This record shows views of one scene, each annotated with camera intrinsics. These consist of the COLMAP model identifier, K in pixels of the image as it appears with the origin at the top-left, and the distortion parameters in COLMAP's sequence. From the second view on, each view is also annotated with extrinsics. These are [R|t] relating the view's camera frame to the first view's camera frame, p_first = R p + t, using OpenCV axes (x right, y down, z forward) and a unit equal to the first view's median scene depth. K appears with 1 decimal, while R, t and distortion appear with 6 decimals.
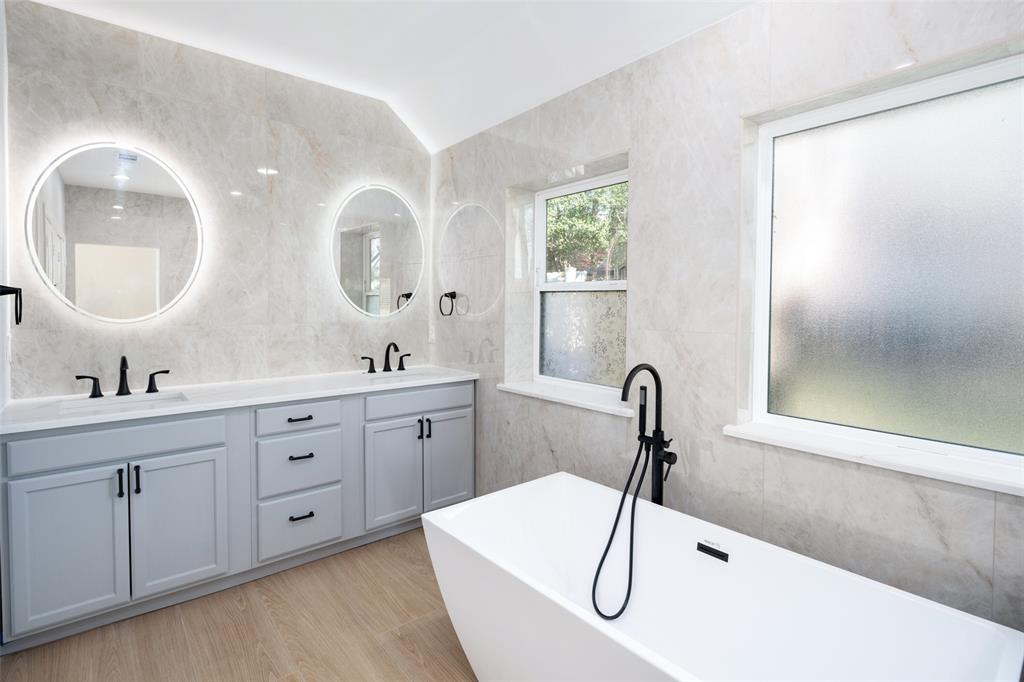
lens RADIAL K [[497.6, 0, 512.1], [0, 497.6, 322.8], [0, 0, 1]] dist [0.000599, -0.001563]
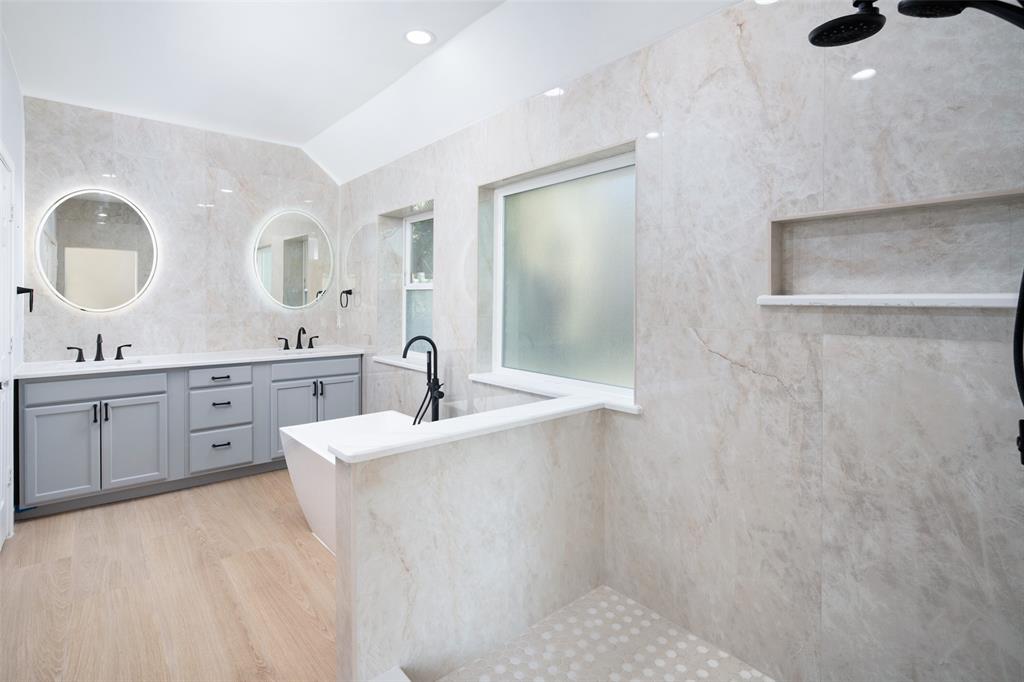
lens RADIAL K [[501.0, 0, 507.8], [0, 501.0, 308.1], [0, 0, 1]] dist [0.000523, -0.000835]
pose [[0.999974, 0.000065, 0.007151, 0.402415], [0.000059, 0.999851, -0.017286, 0.014664], [-0.007152, 0.017286, 0.999825, -0.475684]]
